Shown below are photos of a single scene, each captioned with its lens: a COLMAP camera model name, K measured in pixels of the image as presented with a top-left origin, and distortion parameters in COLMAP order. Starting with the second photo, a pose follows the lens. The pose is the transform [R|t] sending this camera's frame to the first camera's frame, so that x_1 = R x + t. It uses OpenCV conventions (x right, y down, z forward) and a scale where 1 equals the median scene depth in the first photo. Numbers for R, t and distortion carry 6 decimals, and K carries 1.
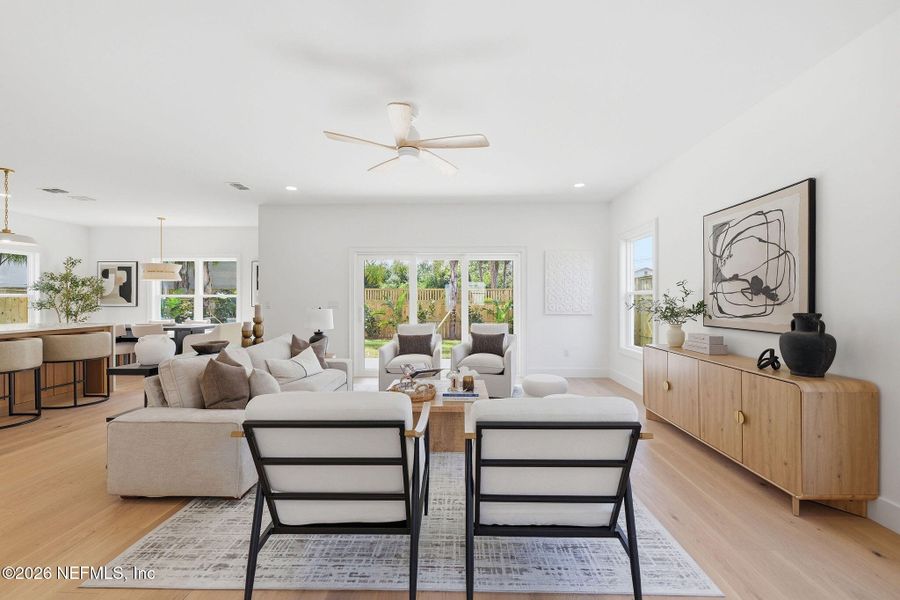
lens RADIAL K [[358.7, 0, 456.4], [0, 358.7, 300.5], [0, 0, 1]] dist [0.002063, 0.000494]
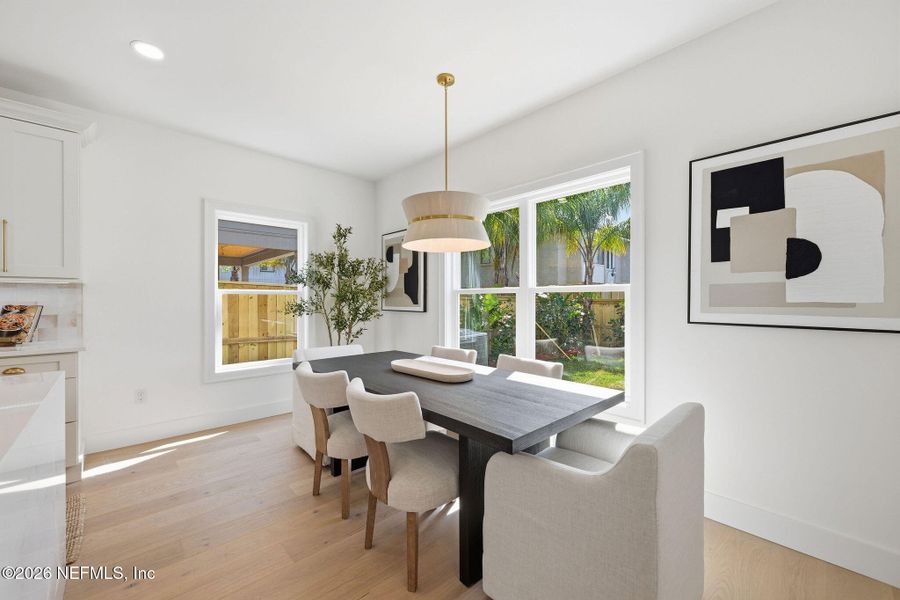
lens RADIAL K [[358.7, 0, 448.5], [0, 358.7, 299.7], [0, 0, 1]] dist [0.002063, 0.000494]
pose [[0.693403, -0.001400, -0.720548, -0.547429], [0.000317, 0.999999, -0.001638, -0.000203], [0.720550, 0.000907, 0.693403, 0.737735]]
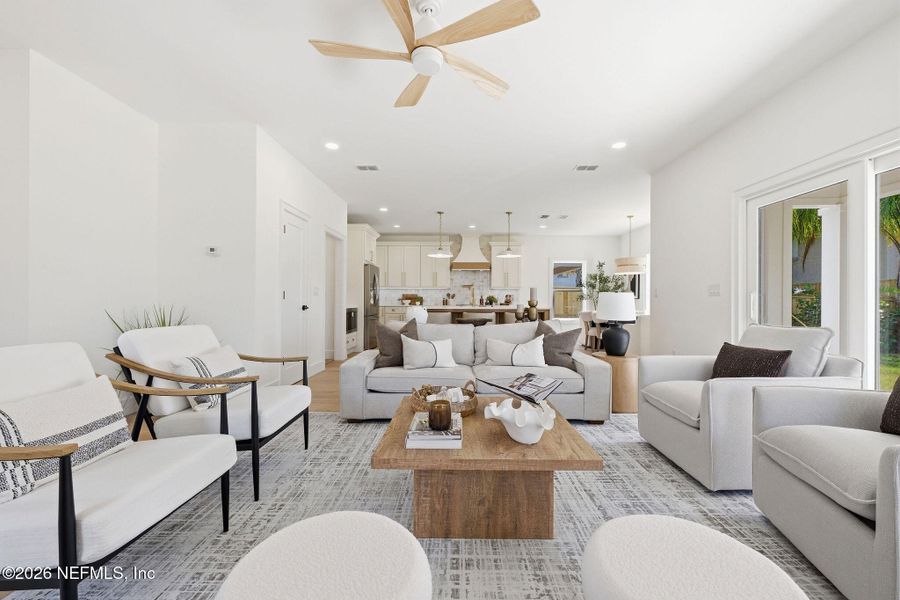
lens RADIAL K [[358.7, 0, 450.7], [0, 358.7, 297.5], [0, 0, 1]] dist [0.002063, 0.000494]
pose [[0.006303, -0.009211, -0.999938, 0.249031], [-0.005706, 0.999941, -0.009247, 0.028934], [0.999964, 0.005763, 0.006250, 0.448395]]
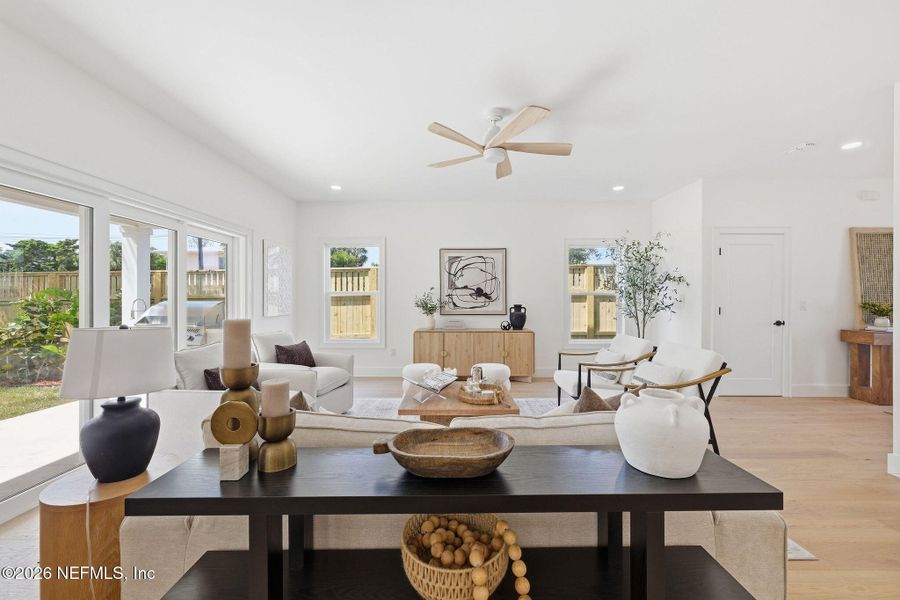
lens RADIAL K [[358.7, 0, 448.6], [0, 358.7, 300.5], [0, 0, 1]] dist [0.002063, 0.000494]
pose [[-0.023249, -0.004604, 0.999719, -0.484898], [0.000217, 0.999989, 0.004611, -0.001481], [-0.999730, 0.000324, -0.023247, 0.493167]]
